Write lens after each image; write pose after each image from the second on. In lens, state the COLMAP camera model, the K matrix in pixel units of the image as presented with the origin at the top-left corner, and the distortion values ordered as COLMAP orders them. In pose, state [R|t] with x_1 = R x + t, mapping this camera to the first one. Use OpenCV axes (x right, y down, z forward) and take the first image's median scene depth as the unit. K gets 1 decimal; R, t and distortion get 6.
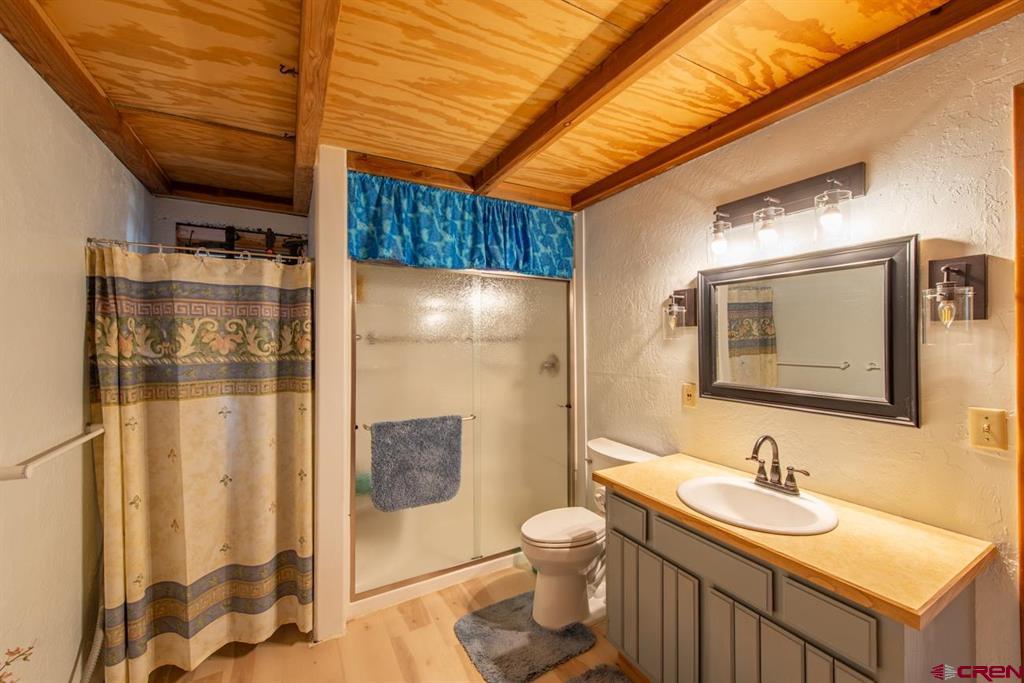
lens RADIAL K [[400.3, 0, 507.3], [0, 400.3, 339.3], [0, 0, 1]] dist [0.003853, -0.002259]
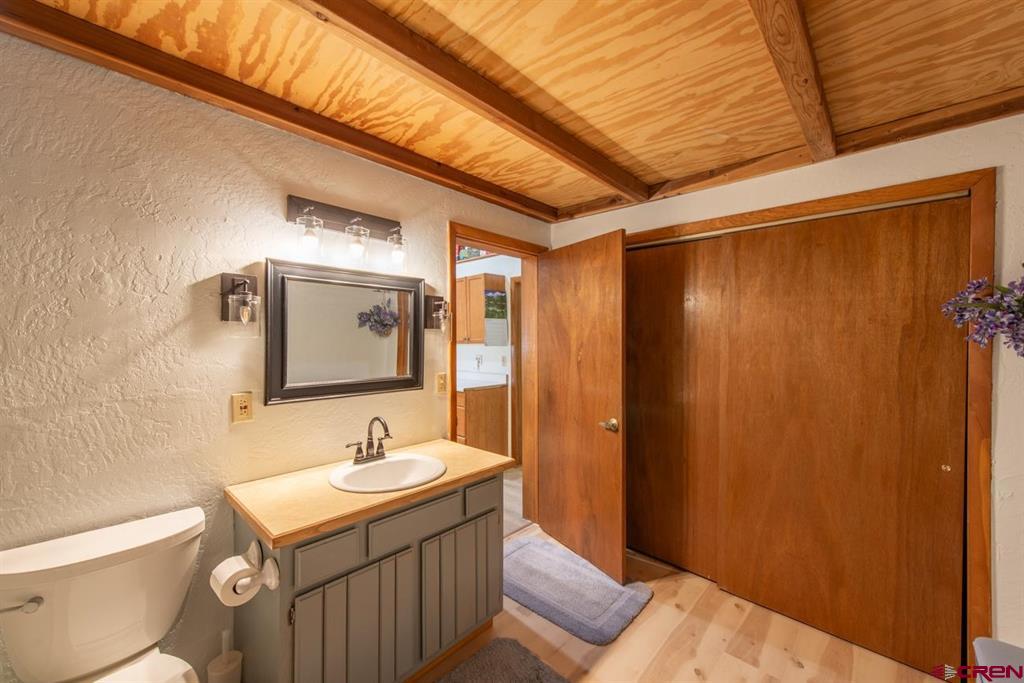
lens RADIAL K [[400.3, 0, 510.9], [0, 400.3, 342.1], [0, 0, 1]] dist [0.003853, -0.002259]
pose [[-0.311623, 0.002786, 0.950202, -0.624212], [0.002647, 0.999994, -0.002063, 0.015658], [-0.950202, 0.001872, -0.311628, 0.971007]]
